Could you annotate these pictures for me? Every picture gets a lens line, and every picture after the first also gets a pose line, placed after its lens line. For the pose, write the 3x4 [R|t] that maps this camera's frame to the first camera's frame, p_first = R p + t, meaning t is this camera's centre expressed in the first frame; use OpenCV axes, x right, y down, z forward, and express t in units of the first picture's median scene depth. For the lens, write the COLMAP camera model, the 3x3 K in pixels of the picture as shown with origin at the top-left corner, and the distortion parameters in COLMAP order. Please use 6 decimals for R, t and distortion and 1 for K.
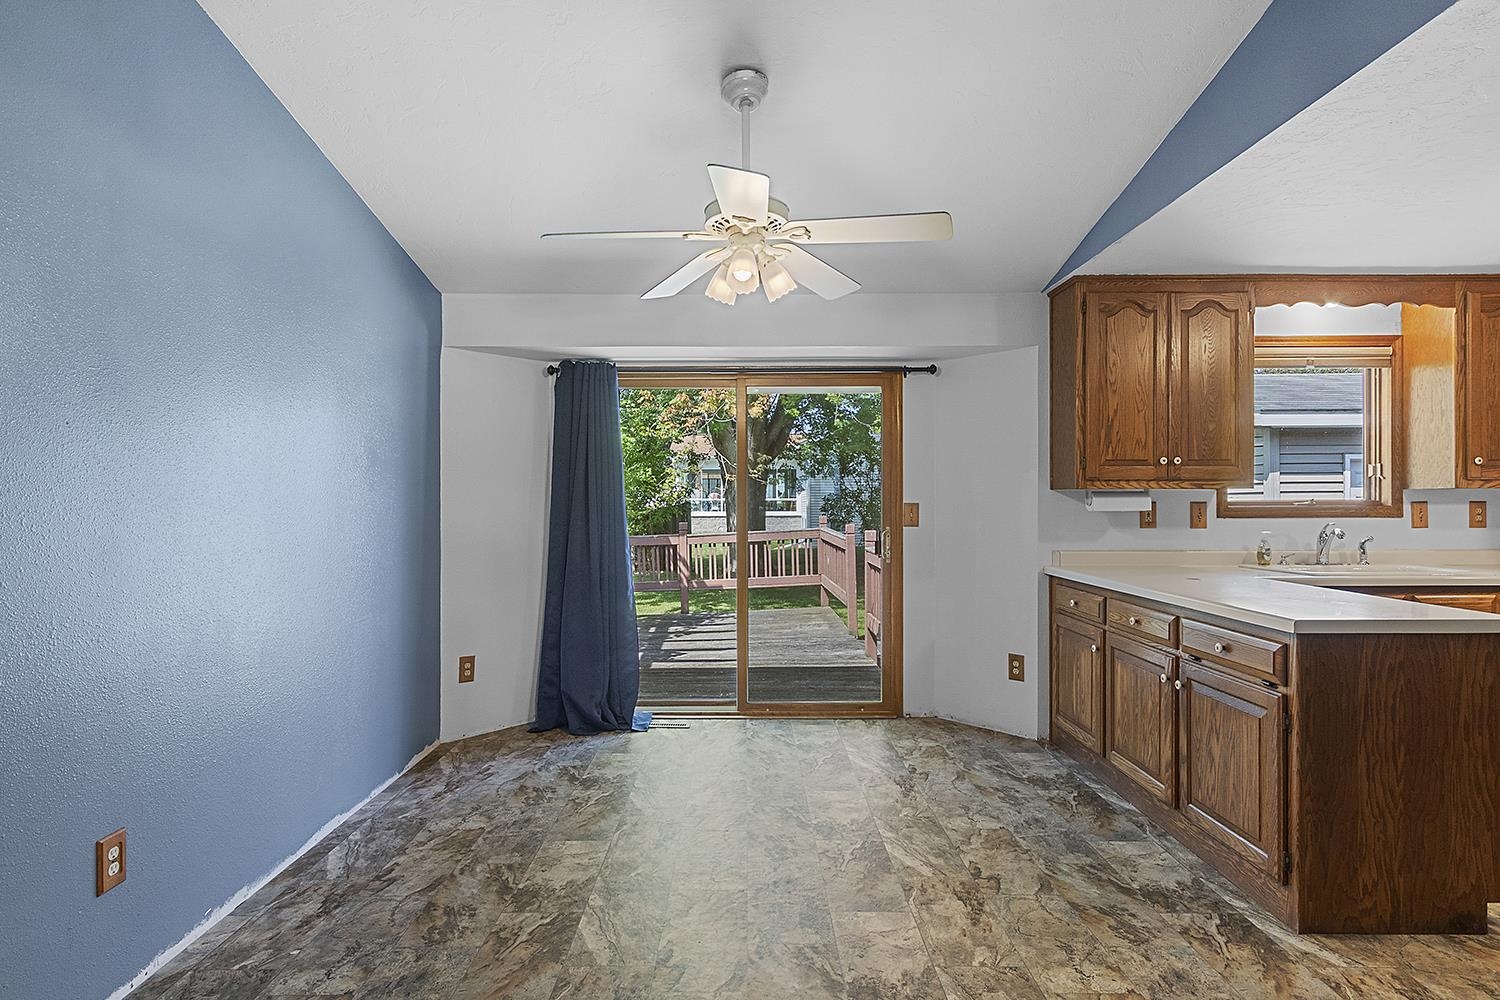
lens RADIAL K [[788.6, 0, 750.0], [0, 788.6, 500.0], [0, 0, 1]] dist [-0.000520, -0.001052]
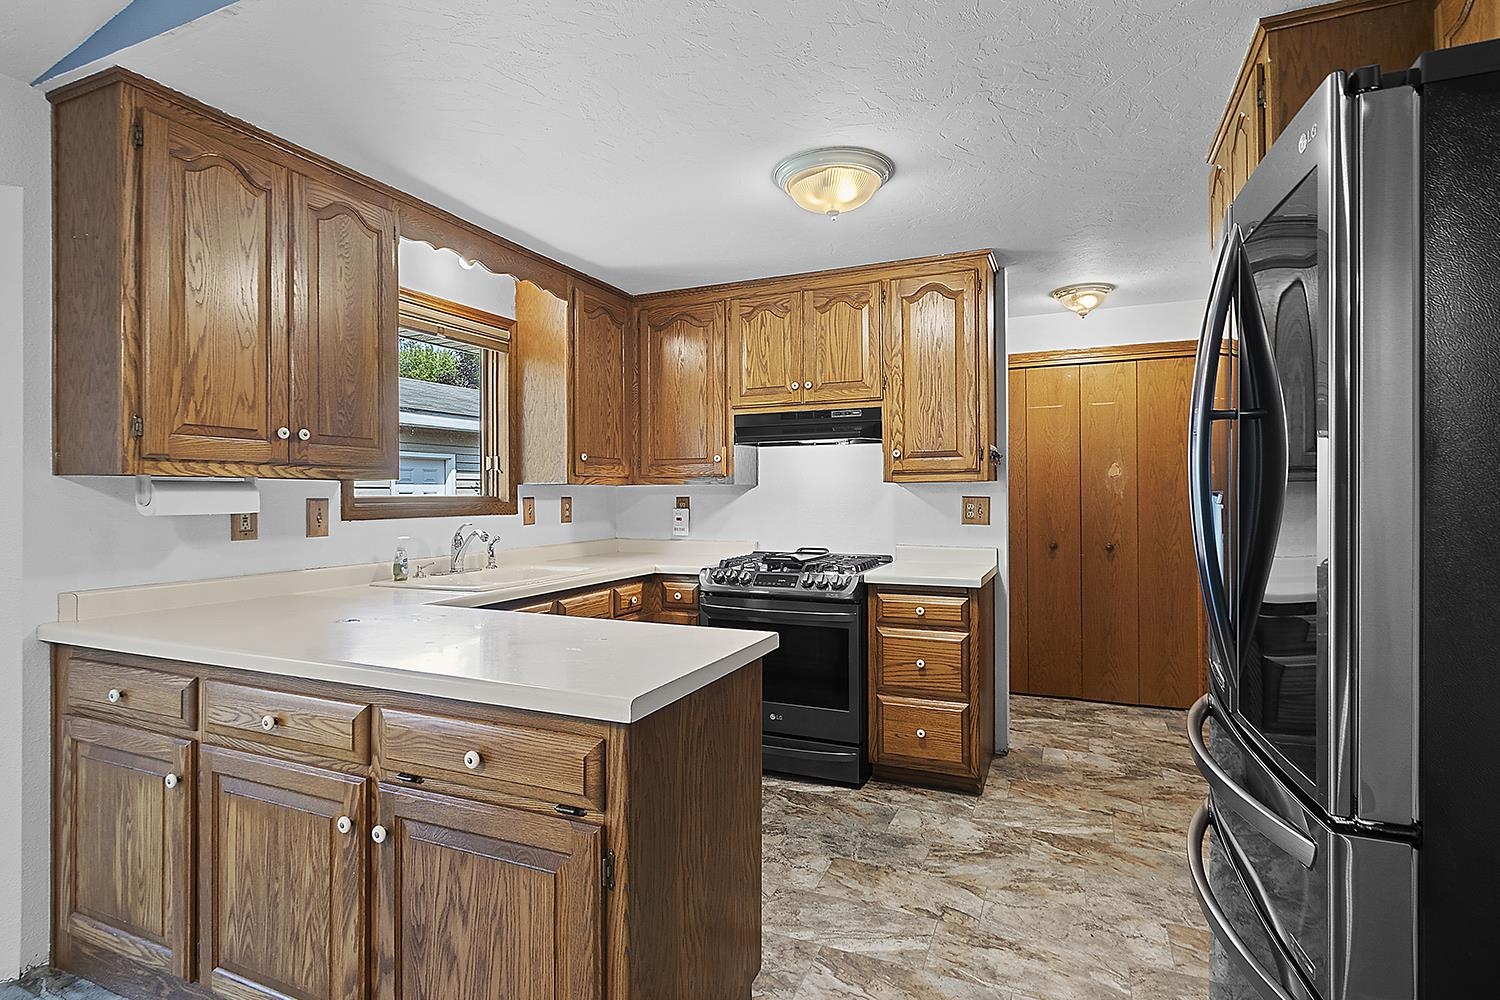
lens RADIAL K [[760.9, 0, 746.5], [0, 760.9, 495.4], [0, 0, 1]] dist [-0.000985, -0.000137]
pose [[0.417112, 0.000767, 0.908855, 0.126573], [-0.000059, 1.000000, -0.000817, 0.000269], [-0.908855, 0.000288, 0.417112, 0.407058]]
